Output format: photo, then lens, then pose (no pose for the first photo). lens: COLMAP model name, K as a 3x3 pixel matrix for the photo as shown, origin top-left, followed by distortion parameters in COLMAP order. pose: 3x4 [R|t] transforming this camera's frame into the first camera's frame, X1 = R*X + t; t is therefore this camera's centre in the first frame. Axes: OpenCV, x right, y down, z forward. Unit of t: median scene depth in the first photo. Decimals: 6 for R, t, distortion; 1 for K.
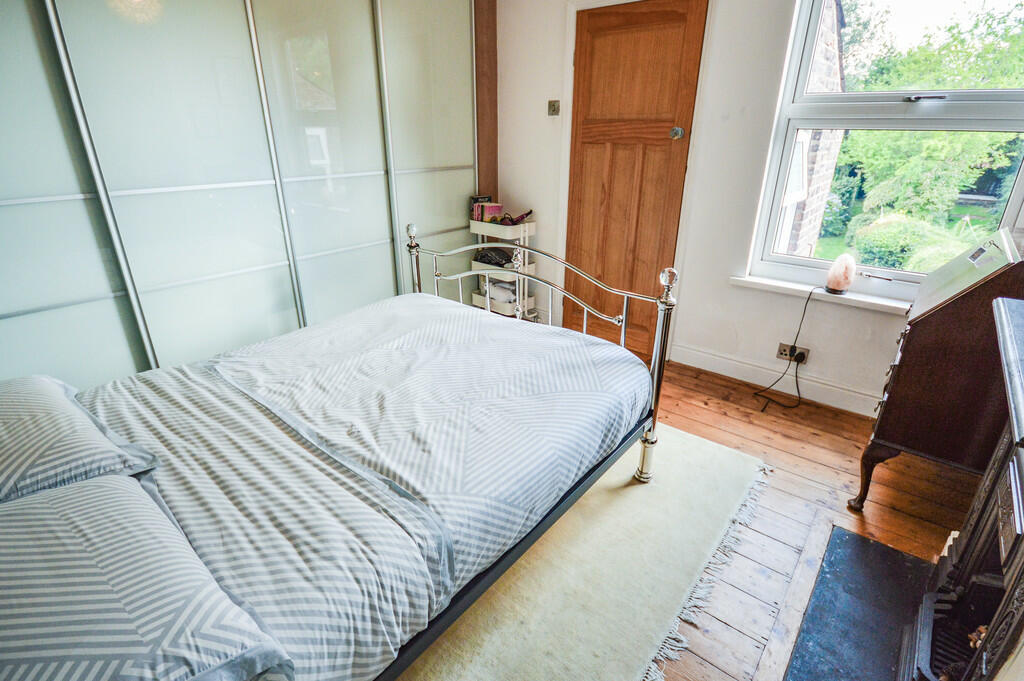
lens RADIAL K [[519.3, 0, 509.2], [0, 519.3, 343.2], [0, 0, 1]] dist [-0.001273, -0.001379]
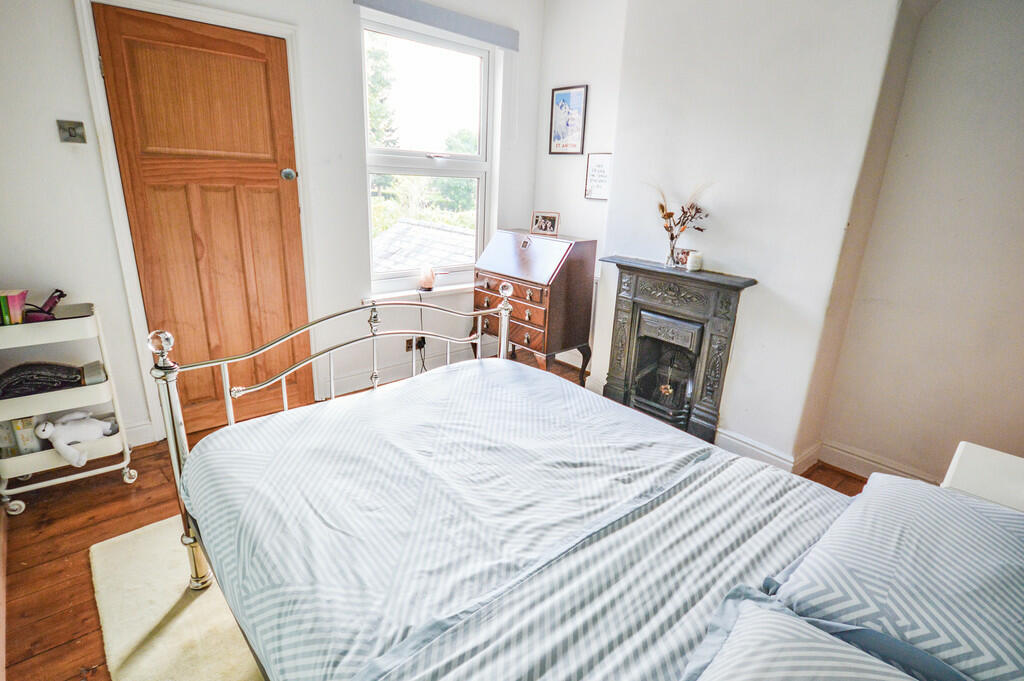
lens RADIAL K [[529.3, 0, 511.7], [0, 529.3, 343.4], [0, 0, 1]] dist [0.001506, -0.003217]
pose [[0.121341, -0.296815, 0.947194, -1.167363], [0.340371, 0.908832, 0.241190, -0.376793], [-0.932429, 0.293131, 0.211306, 0.866100]]
